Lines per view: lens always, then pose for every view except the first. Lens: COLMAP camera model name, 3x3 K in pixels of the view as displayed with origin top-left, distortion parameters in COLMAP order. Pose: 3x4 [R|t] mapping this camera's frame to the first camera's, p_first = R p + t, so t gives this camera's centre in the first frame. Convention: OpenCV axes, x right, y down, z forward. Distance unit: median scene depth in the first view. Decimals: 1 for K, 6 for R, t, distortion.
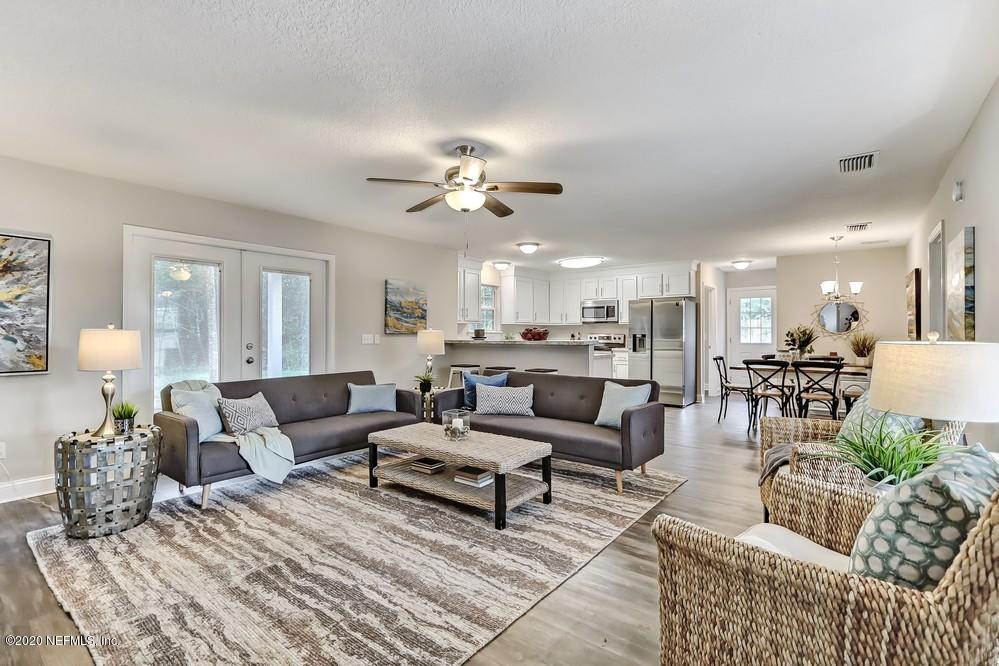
lens RADIAL K [[452.8, 0, 494.5], [0, 452.8, 331.3], [0, 0, 1]] dist [-0.003105, 0.000325]
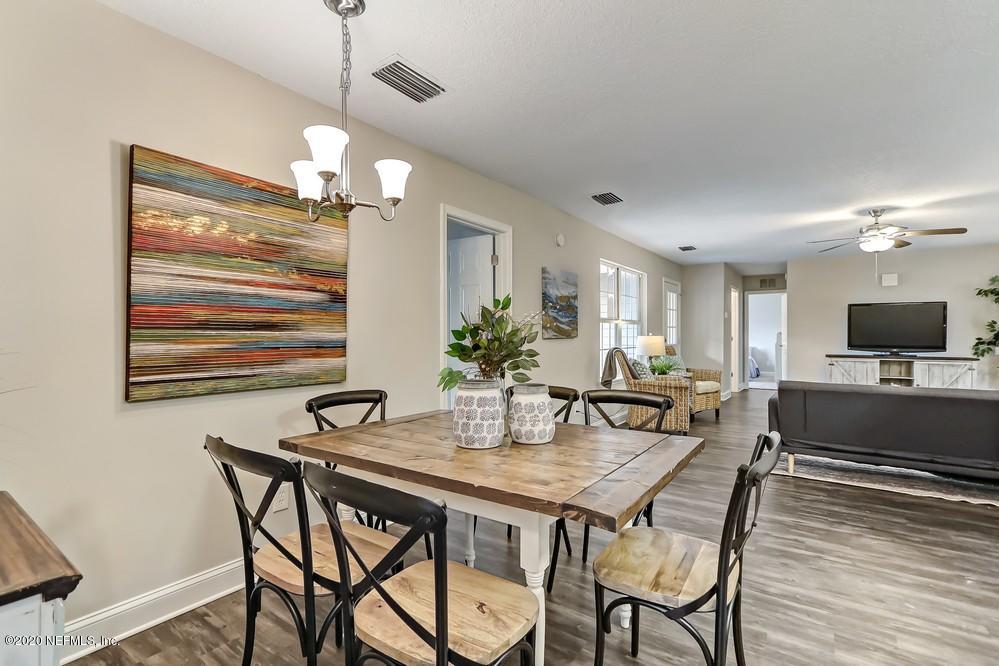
lens RADIAL K [[462.8, 0, 494.4], [0, 462.8, 334.7], [0, 0, 1]] dist [-0.005283, 0.000786]
pose [[-0.998912, -0.000482, -0.046630, 1.264847], [-0.000296, 0.999992, -0.003990, 0.016986], [0.046632, -0.003972, -0.998904, 2.442081]]
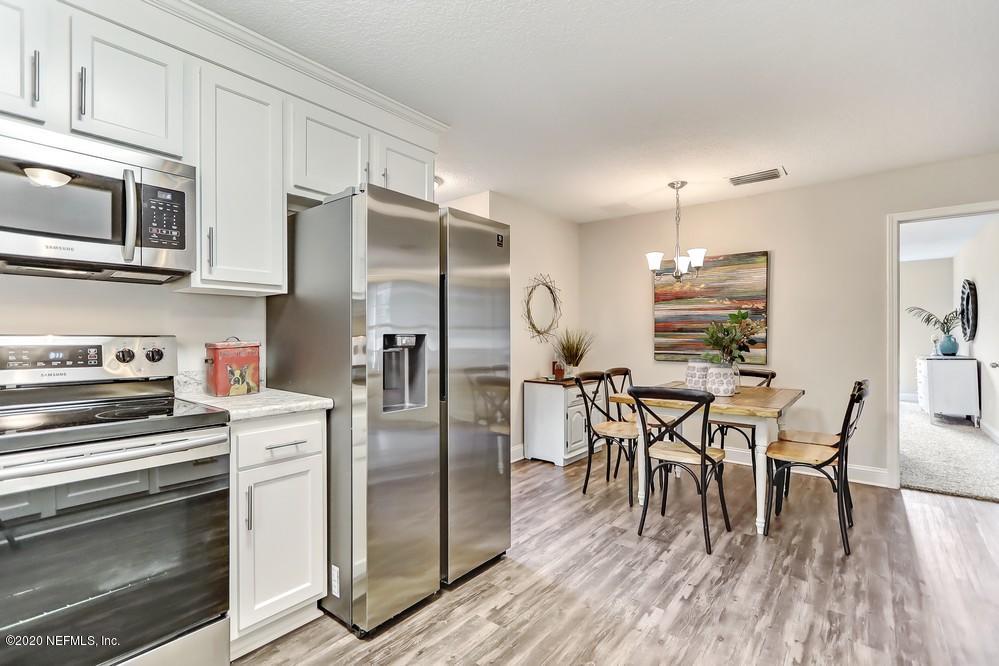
lens RADIAL K [[462.8, 0, 494.4], [0, 462.8, 334.7], [0, 0, 1]] dist [-0.005283, 0.000786]
pose [[0.012945, -0.002402, 0.999913, 0.174726], [-0.004119, 0.999989, 0.002456, 0.014028], [-0.999908, -0.004150, 0.012935, 2.348061]]
